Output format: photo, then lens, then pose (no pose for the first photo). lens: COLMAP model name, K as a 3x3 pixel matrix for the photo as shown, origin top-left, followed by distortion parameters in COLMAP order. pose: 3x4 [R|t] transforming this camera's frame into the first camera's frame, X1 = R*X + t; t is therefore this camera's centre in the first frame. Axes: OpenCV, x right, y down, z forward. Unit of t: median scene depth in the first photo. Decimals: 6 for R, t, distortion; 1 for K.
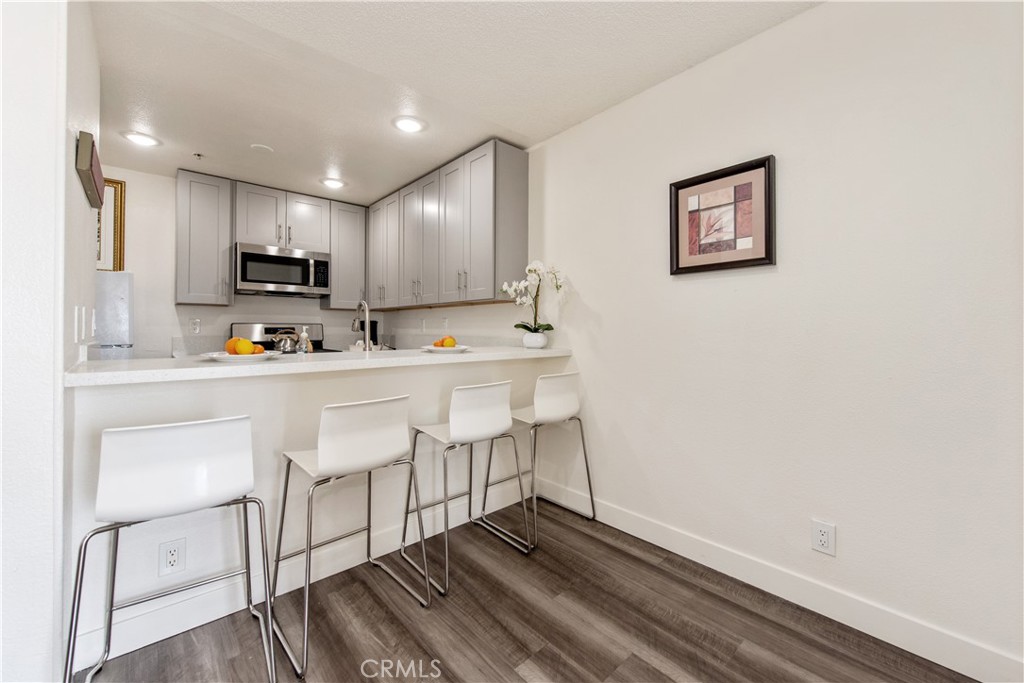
lens RADIAL K [[418.3, 0, 514.0], [0, 418.3, 333.2], [0, 0, 1]] dist [0.002654, 0.000032]
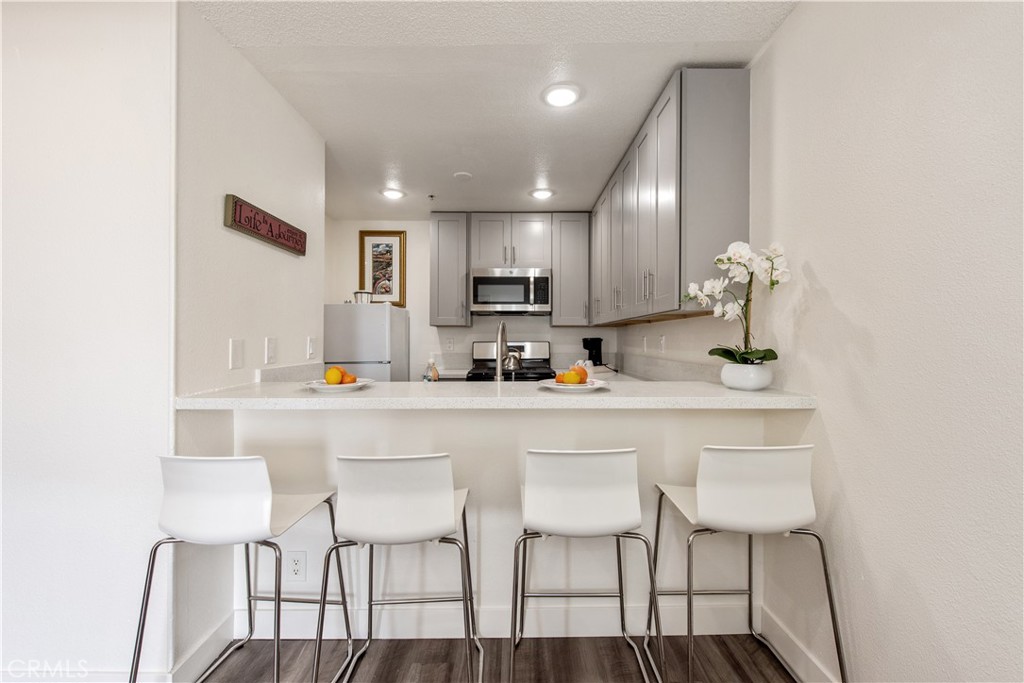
lens RADIAL K [[423.4, 0, 511.9], [0, 423.4, 341.3], [0, 0, 1]] dist [0.002797, 0.000246]
pose [[0.746479, -0.001095, -0.665409, 0.165044], [-0.003485, 0.999978, -0.005555, -0.022648], [0.665400, 0.006466, 0.746459, 0.266463]]
